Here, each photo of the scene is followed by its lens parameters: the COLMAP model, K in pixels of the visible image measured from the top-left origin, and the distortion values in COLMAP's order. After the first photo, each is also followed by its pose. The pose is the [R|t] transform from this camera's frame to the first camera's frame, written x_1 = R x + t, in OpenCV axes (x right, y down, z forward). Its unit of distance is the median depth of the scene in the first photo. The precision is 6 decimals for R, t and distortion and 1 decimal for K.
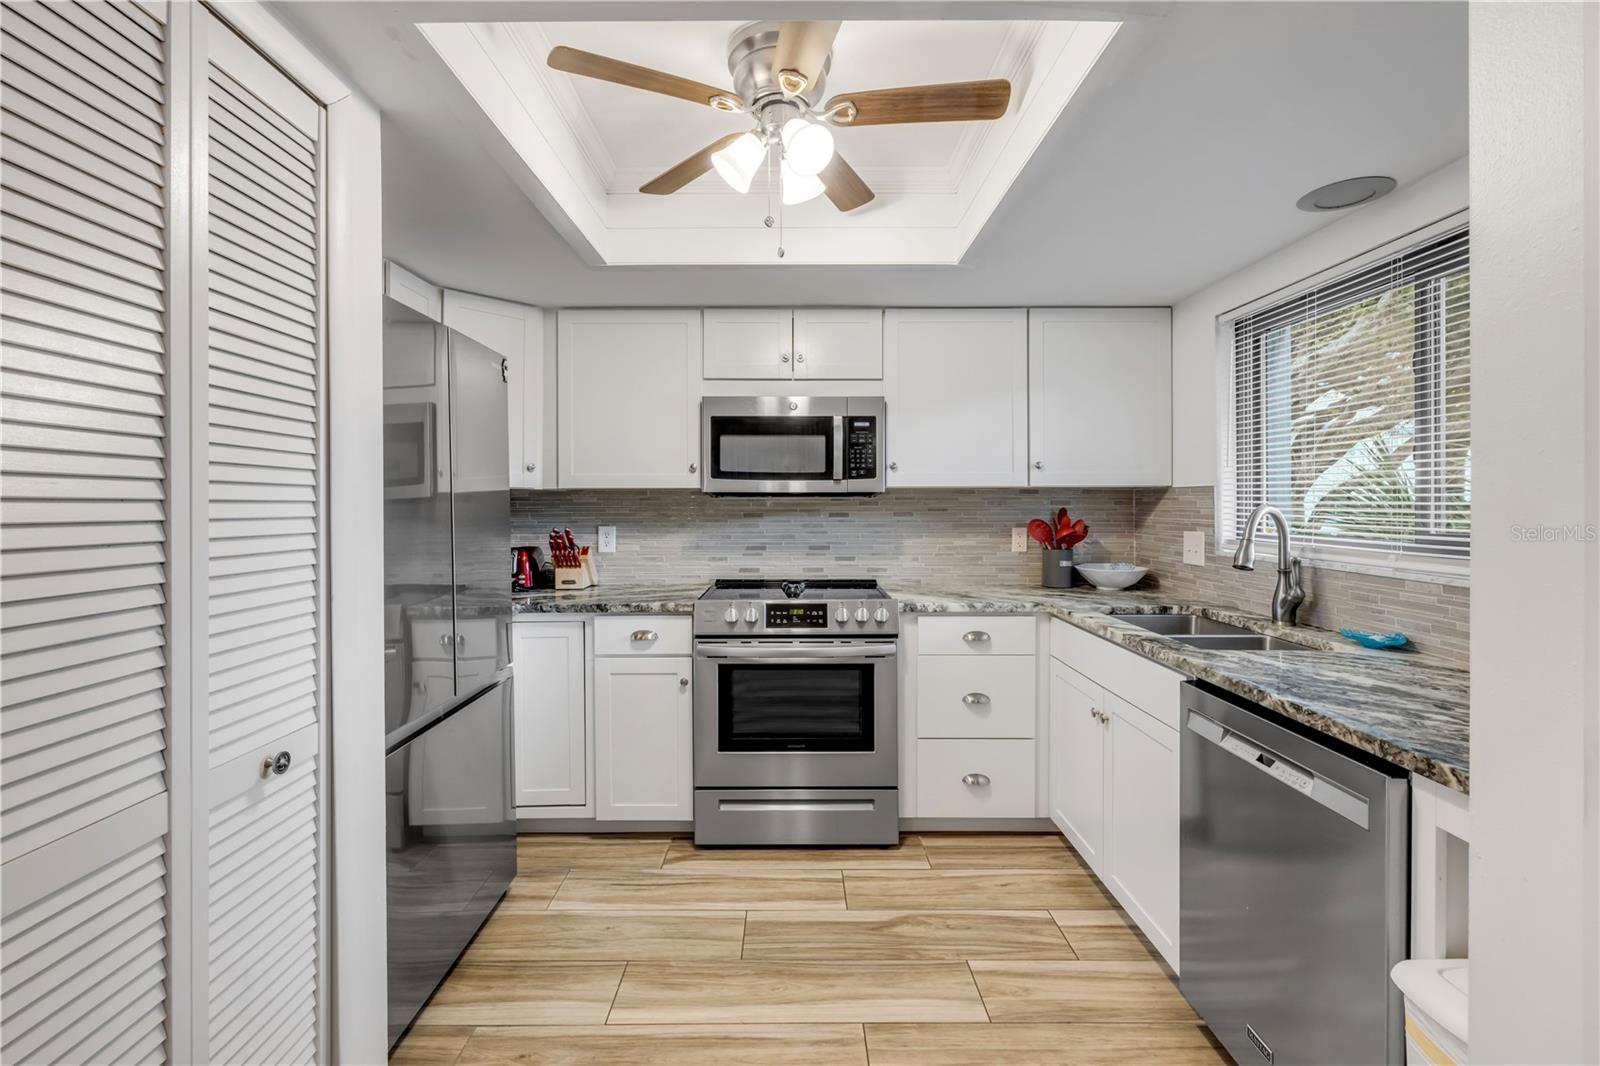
lens RADIAL K [[687.3, 0, 795.0], [0, 687.3, 505.6], [0, 0, 1]] dist [-0.000411, 0.000122]
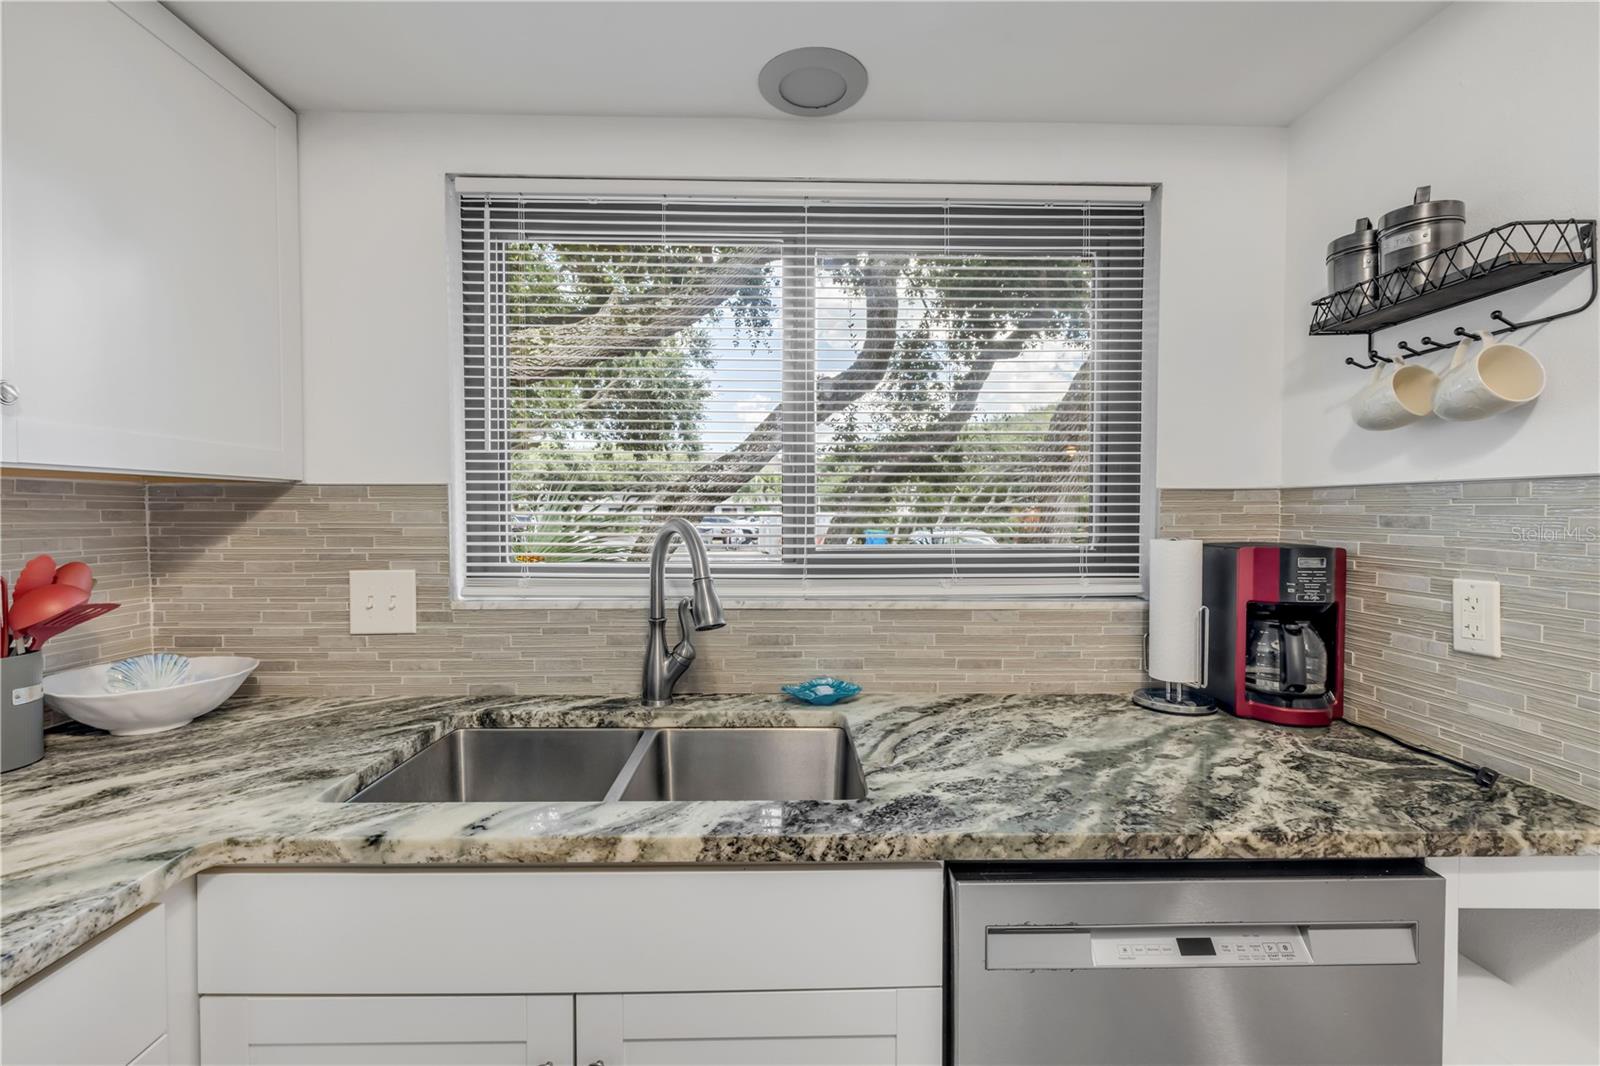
lens RADIAL K [[688.4, 0, 793.6], [0, 688.4, 528.7], [0, 0, 1]] dist [-0.000546, -0.000150]
pose [[-0.019243, -0.024679, 0.999510, 0.052793], [0.003877, 0.999686, 0.024758, -0.005587], [-0.999807, 0.004352, -0.019141, 0.725507]]
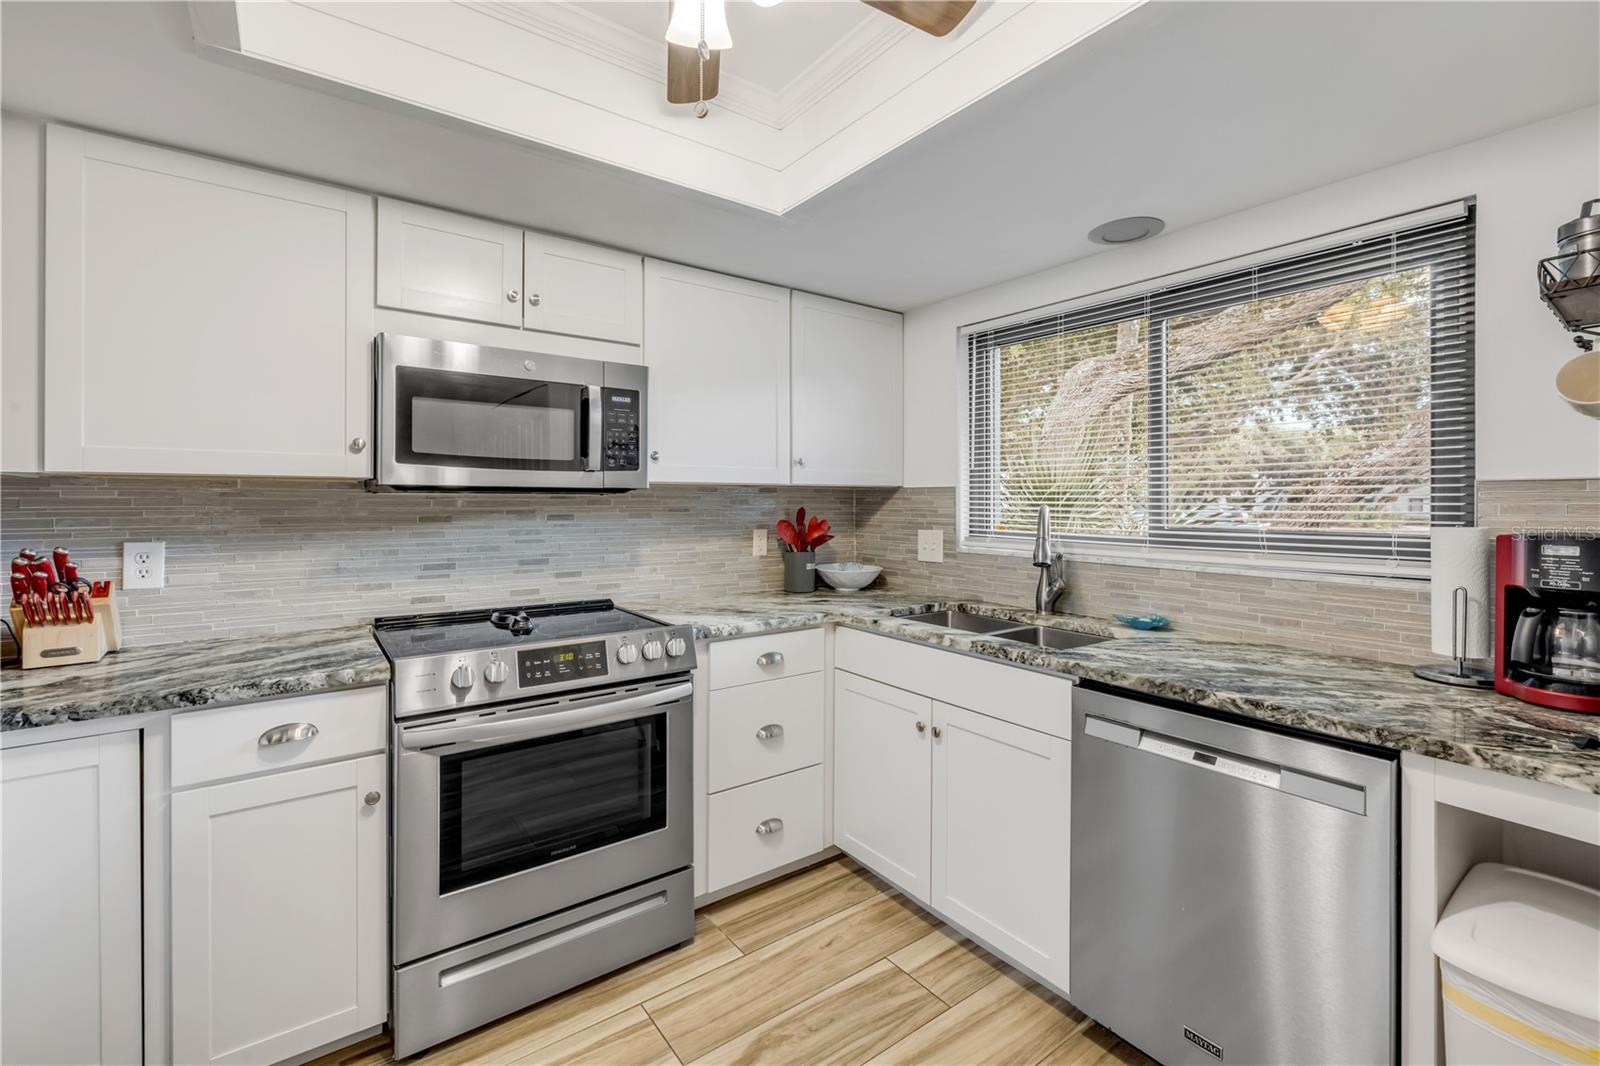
lens RADIAL K [[686.3, 0, 794.8], [0, 686.3, 499.7], [0, 0, 1]] dist [-0.001756, 0.000302]
pose [[0.807426, 0.004203, 0.589954, -0.213694], [-0.000802, 0.999982, -0.006026, -0.002081], [-0.589969, 0.004392, 0.807414, 0.287252]]
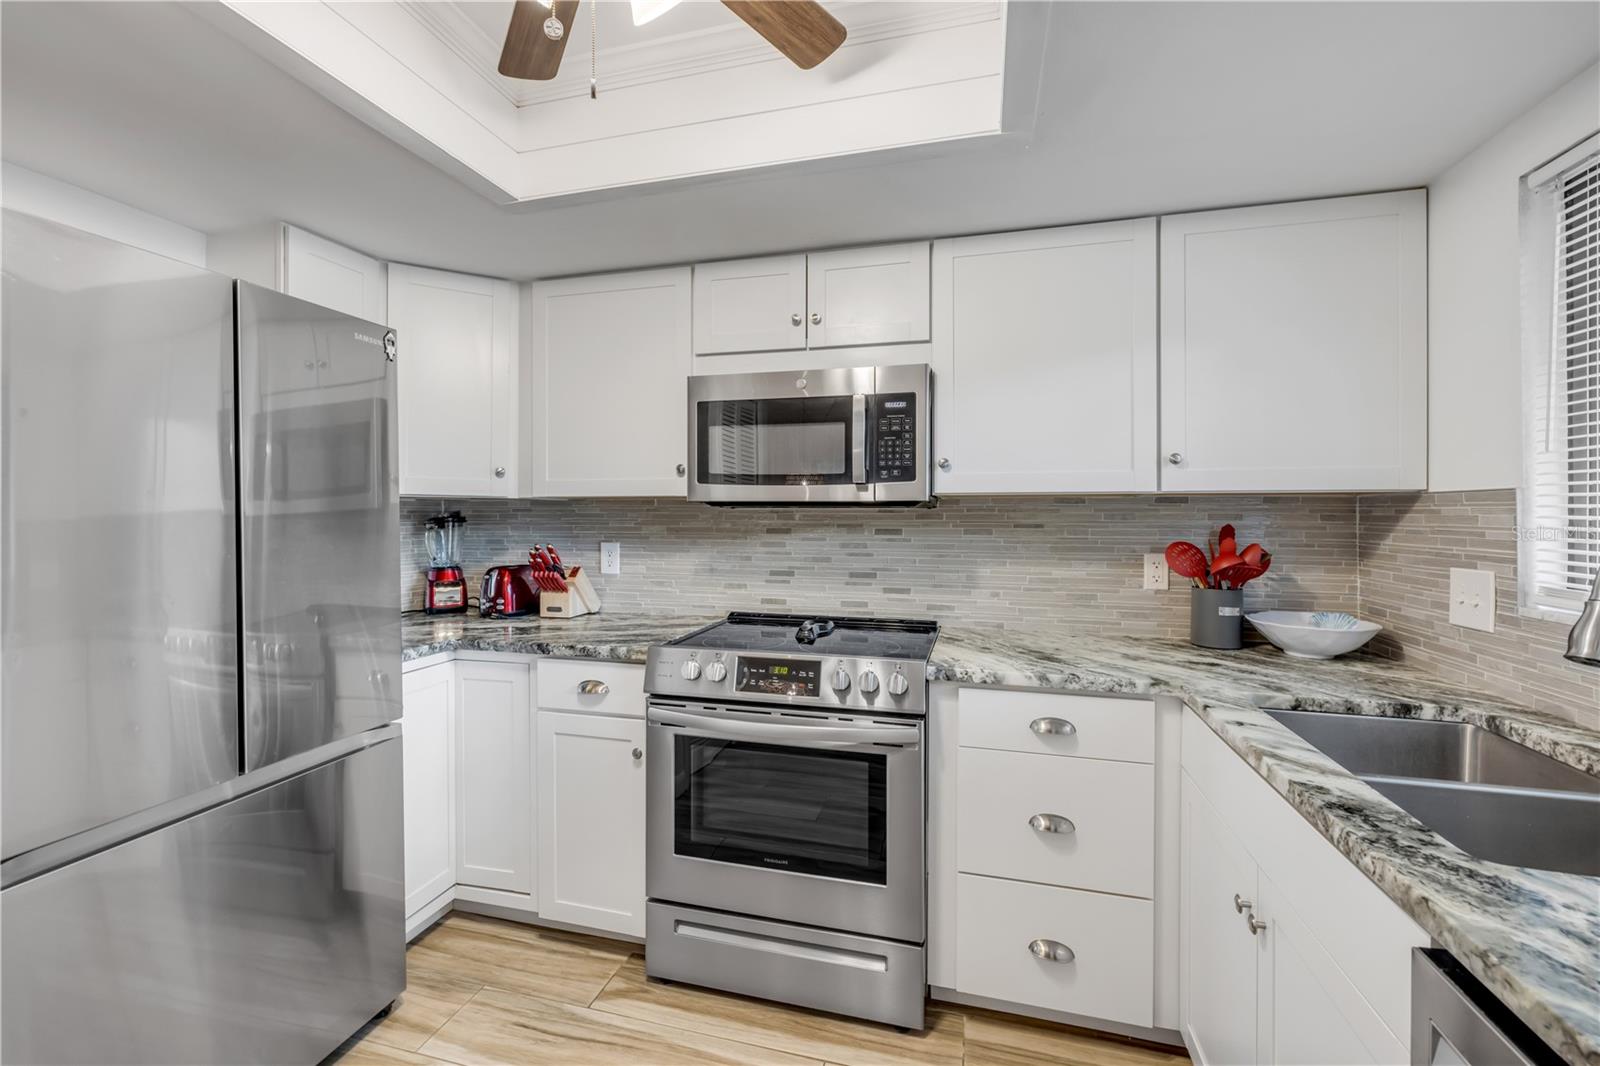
lens RADIAL K [[678.9, 0, 795.5], [0, 678.9, 514.4], [0, 0, 1]] dist [0.000339, 0.000000]
pose [[0.964135, 0.003792, -0.265384, 0.197668], [-0.004588, 0.999987, -0.002379, -0.003865], [0.265372, 0.003511, 0.964140, 0.322120]]
